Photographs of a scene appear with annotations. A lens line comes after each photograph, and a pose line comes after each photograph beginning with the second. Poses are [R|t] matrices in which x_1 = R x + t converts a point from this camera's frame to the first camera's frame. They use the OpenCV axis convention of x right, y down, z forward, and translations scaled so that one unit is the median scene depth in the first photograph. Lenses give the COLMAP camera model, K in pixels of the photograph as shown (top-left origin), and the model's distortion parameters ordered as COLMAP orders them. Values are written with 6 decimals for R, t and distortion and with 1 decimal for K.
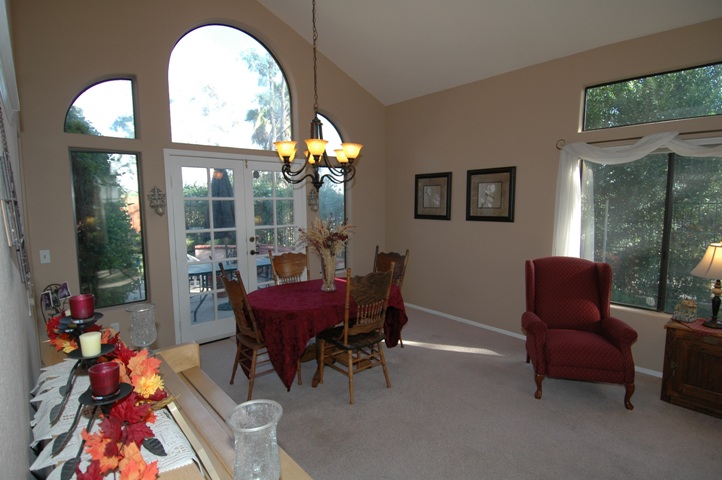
lens RADIAL K [[381.3, 0, 361.0], [0, 381.3, 240.0], [0, 0, 1]] dist [0.001487, -0.001007]
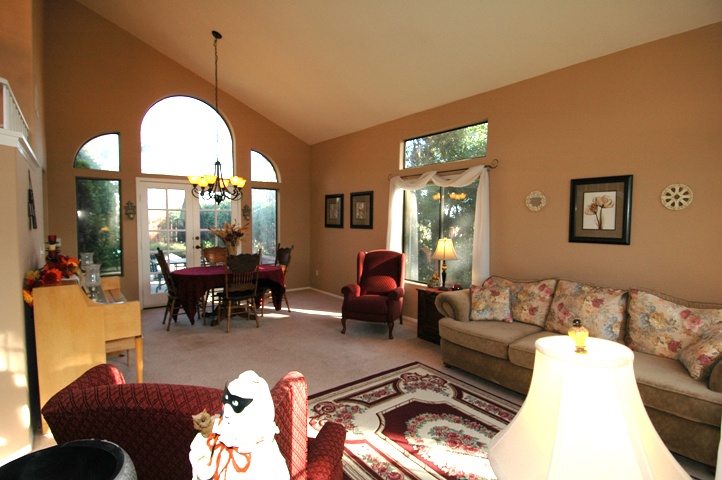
lens RADIAL K [[381.3, 0, 361.0], [0, 381.3, 240.0], [0, 0, 1]] dist [0.001487, -0.001007]
pose [[0.998630, 0.018367, -0.048993, 0.453438], [-0.020548, 0.998802, -0.044400, 0.063414], [0.048119, 0.045346, 0.997812, -0.472080]]
